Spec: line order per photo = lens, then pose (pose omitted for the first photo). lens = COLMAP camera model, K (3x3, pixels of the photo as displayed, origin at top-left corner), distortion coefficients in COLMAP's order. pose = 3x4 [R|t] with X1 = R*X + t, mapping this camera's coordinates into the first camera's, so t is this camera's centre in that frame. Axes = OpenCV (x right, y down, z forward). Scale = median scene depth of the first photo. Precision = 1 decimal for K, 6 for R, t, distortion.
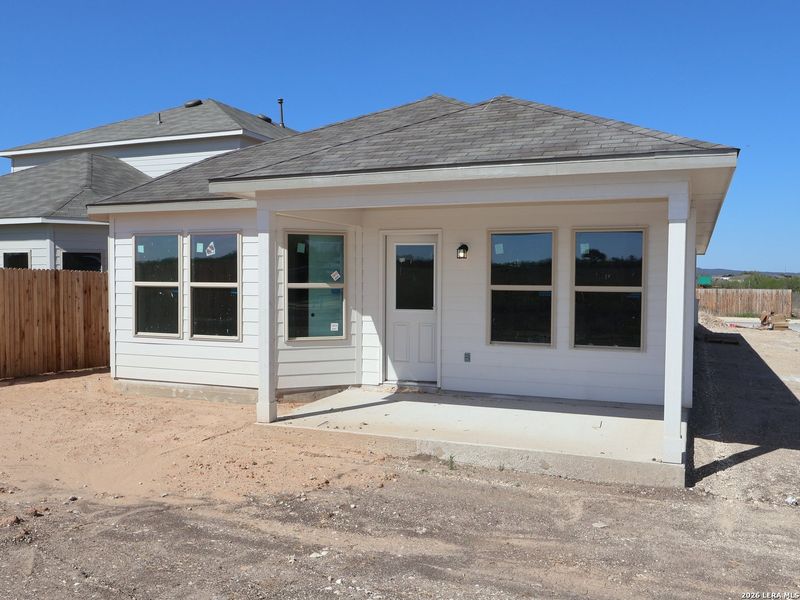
lens RADIAL K [[709.5, 0, 400.0], [0, 709.5, 300.0], [0, 0, 1]] dist [-0.000215, 0.000589]
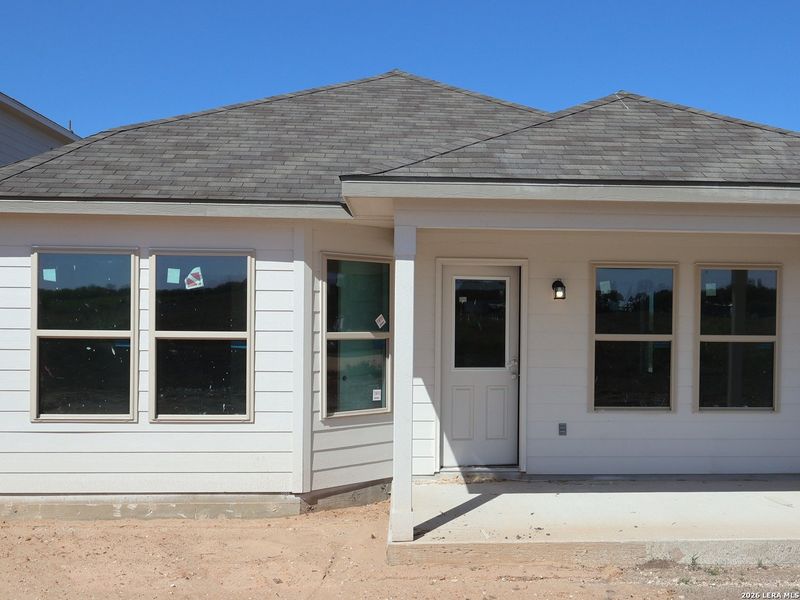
lens RADIAL K [[948.5, 0, 475.2], [0, 948.5, 336.4], [0, 0, 1]] dist [-0.003810, 0.010247]
pose [[0.890068, -0.004461, 0.455807, -0.437877], [0.009823, 0.999908, -0.009394, -0.009750], [-0.455723, 0.012839, 0.890029, 0.134886]]
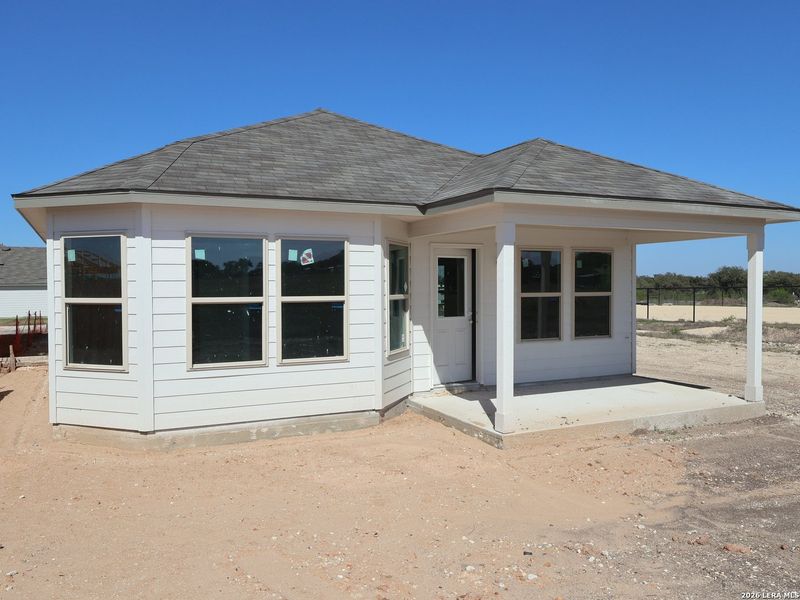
lens RADIAL K [[649.7, 0, 400.0], [0, 649.7, 300.0], [0, 0, 1]] dist [0.002691, 0.002285]
pose [[0.661248, -0.026037, 0.749715, -0.796019], [0.033443, 0.999427, 0.005213, -0.020811], [-0.749421, 0.021626, 0.661740, 0.406068]]
